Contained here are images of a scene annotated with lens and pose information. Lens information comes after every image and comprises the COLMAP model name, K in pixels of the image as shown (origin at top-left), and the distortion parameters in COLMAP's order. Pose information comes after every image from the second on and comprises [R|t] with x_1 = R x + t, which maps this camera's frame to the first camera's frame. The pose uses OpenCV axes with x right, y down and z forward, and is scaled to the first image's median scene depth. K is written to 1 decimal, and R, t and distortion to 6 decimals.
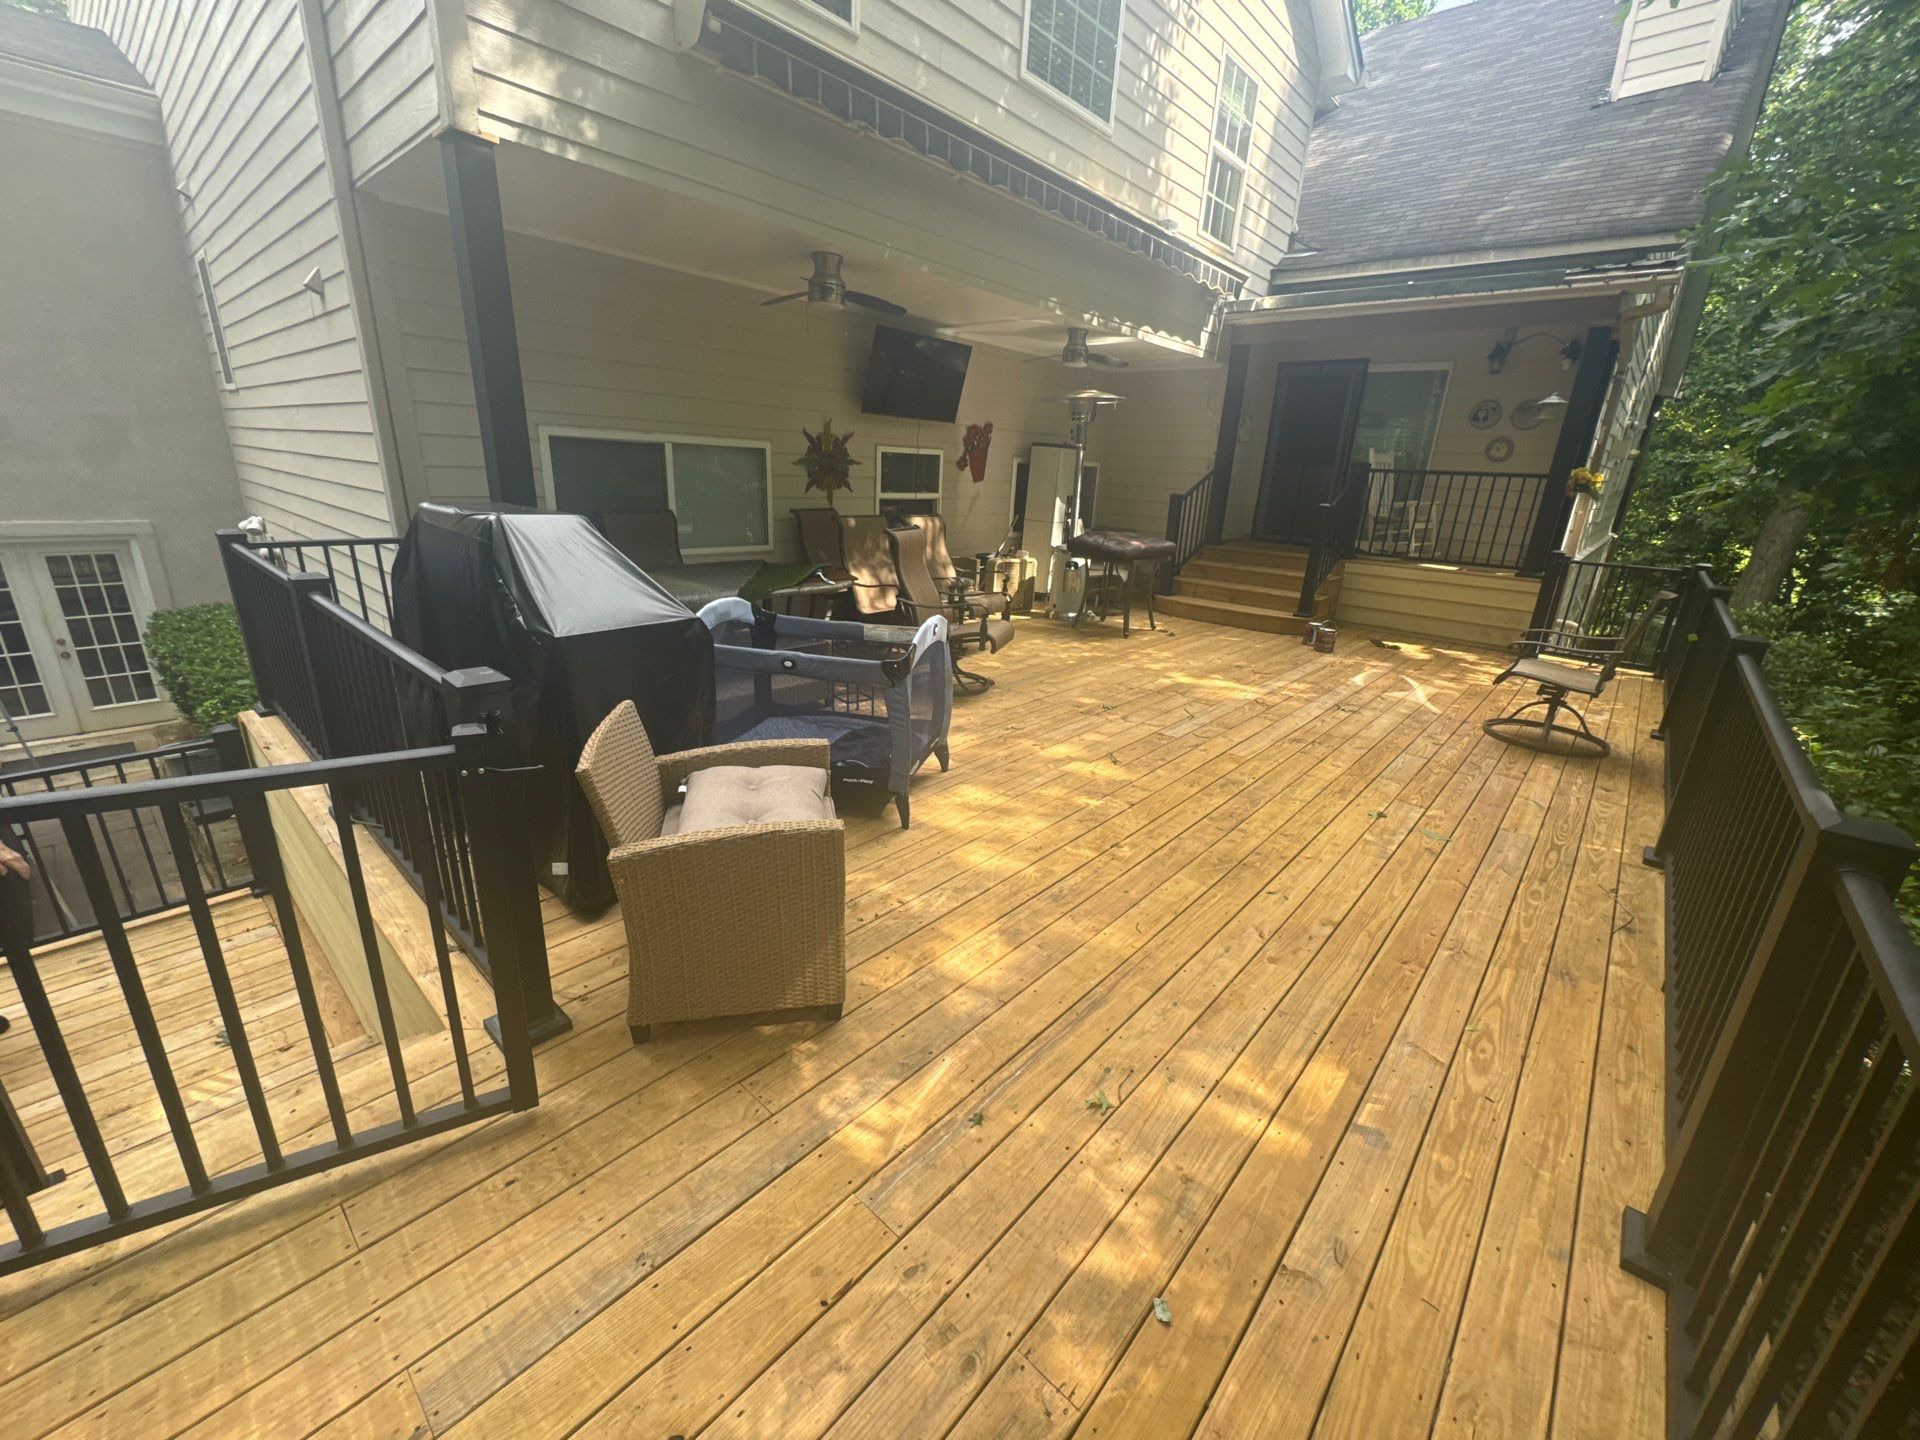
lens RADIAL K [[770.7, 0, 953.0], [0, 770.7, 721.4], [0, 0, 1]] dist [0.001754, -0.001234]
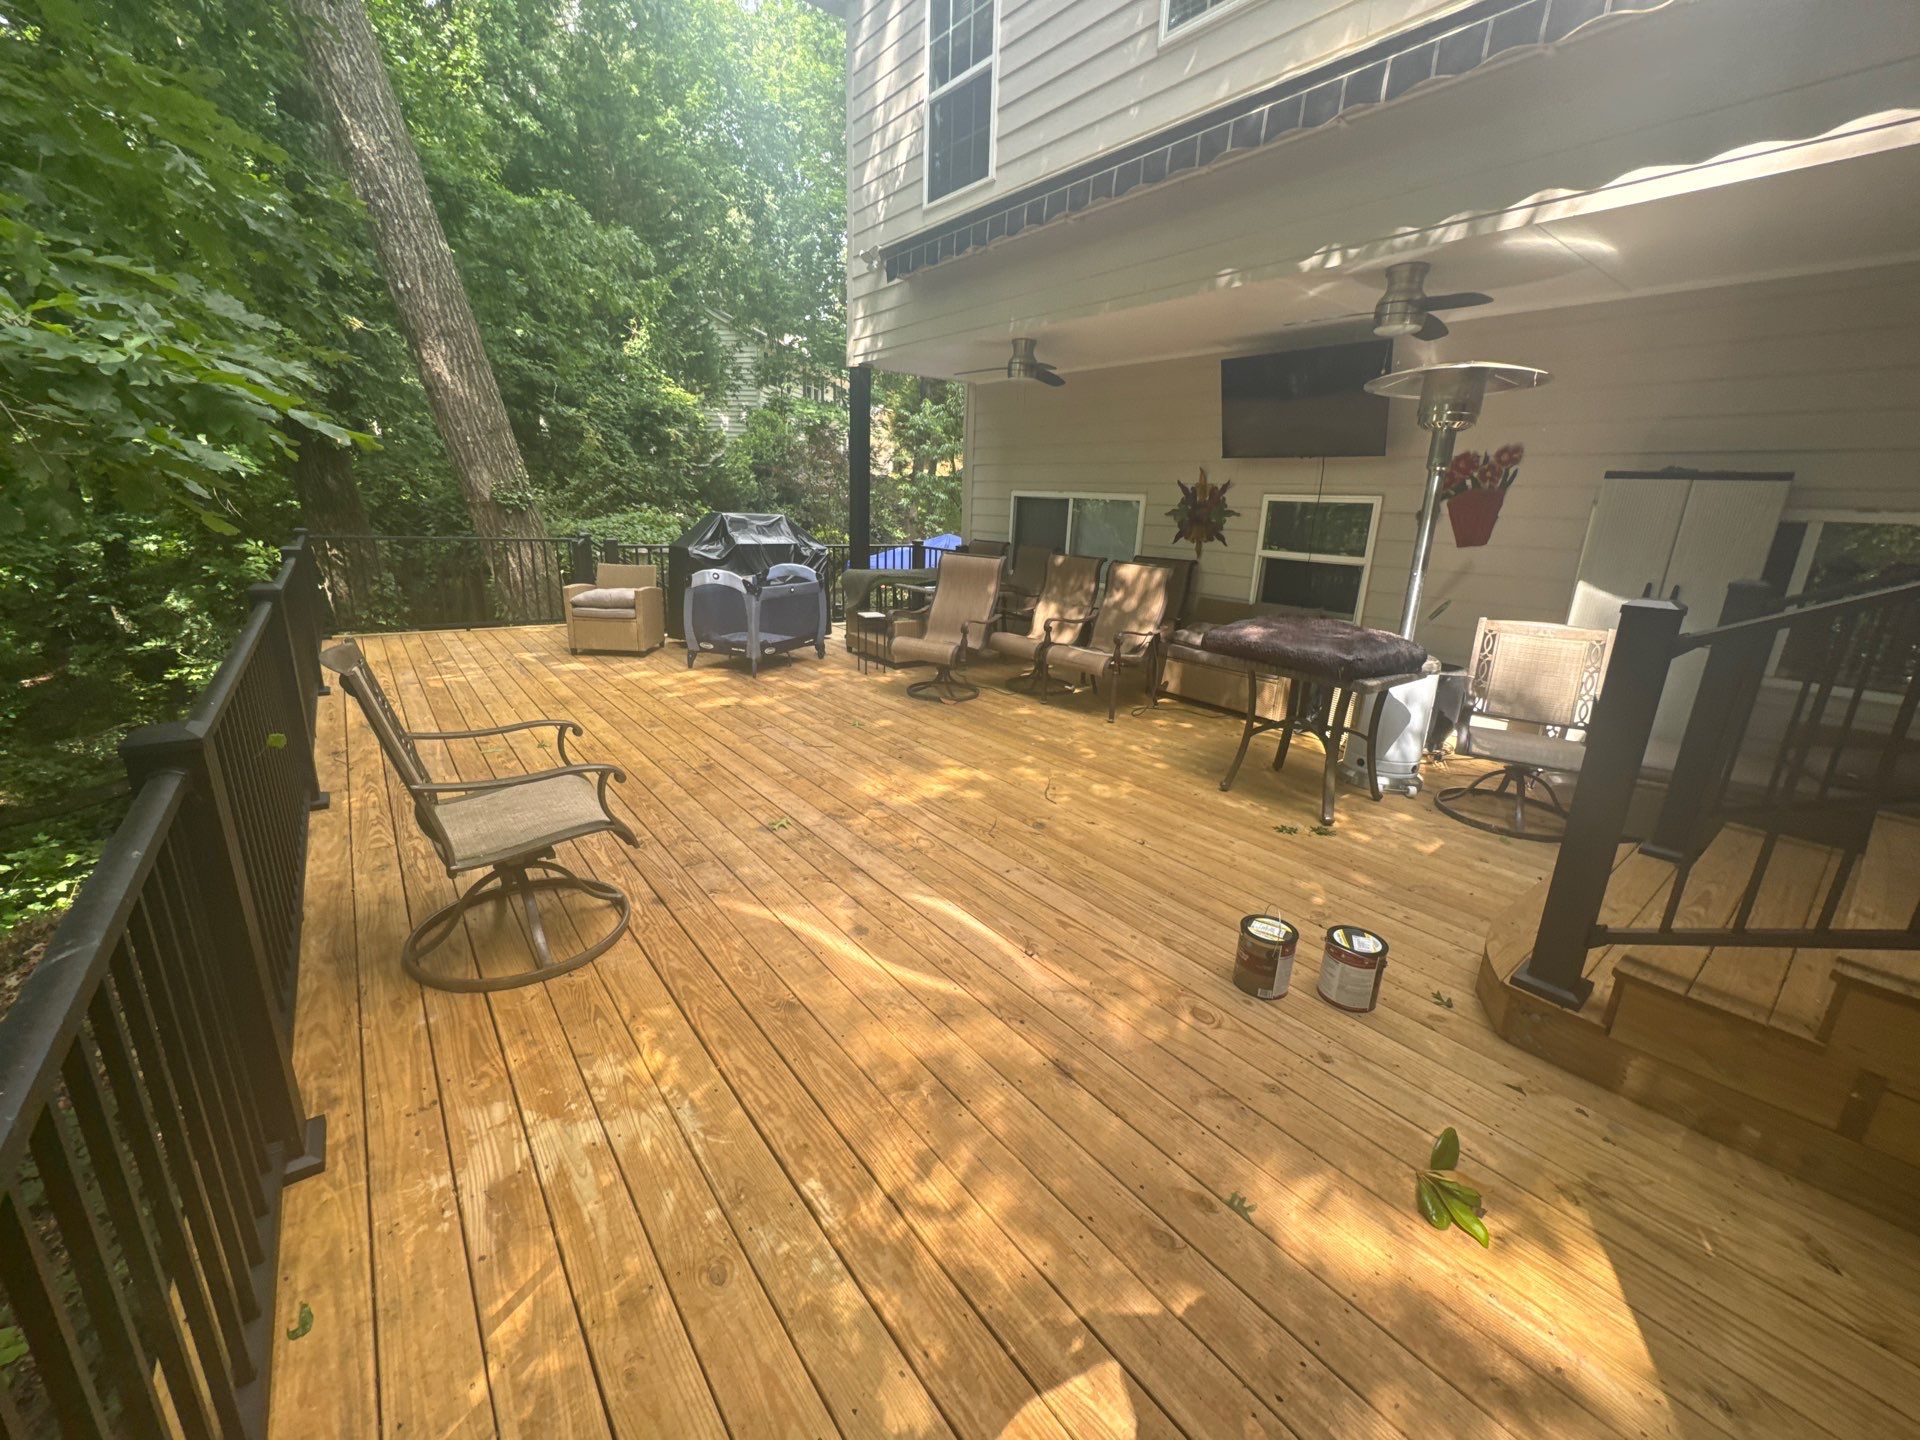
lens RADIAL K [[746.9, 0, 960.0], [0, 746.9, 720.0], [0, 0, 1]] dist [-0.000570, -0.000313]
pose [[-0.166902, 0.224727, -0.960022, 0.828117], [-0.358268, 0.893302, 0.271395, -0.249846], [0.918579, 0.389242, -0.068581, 0.882647]]
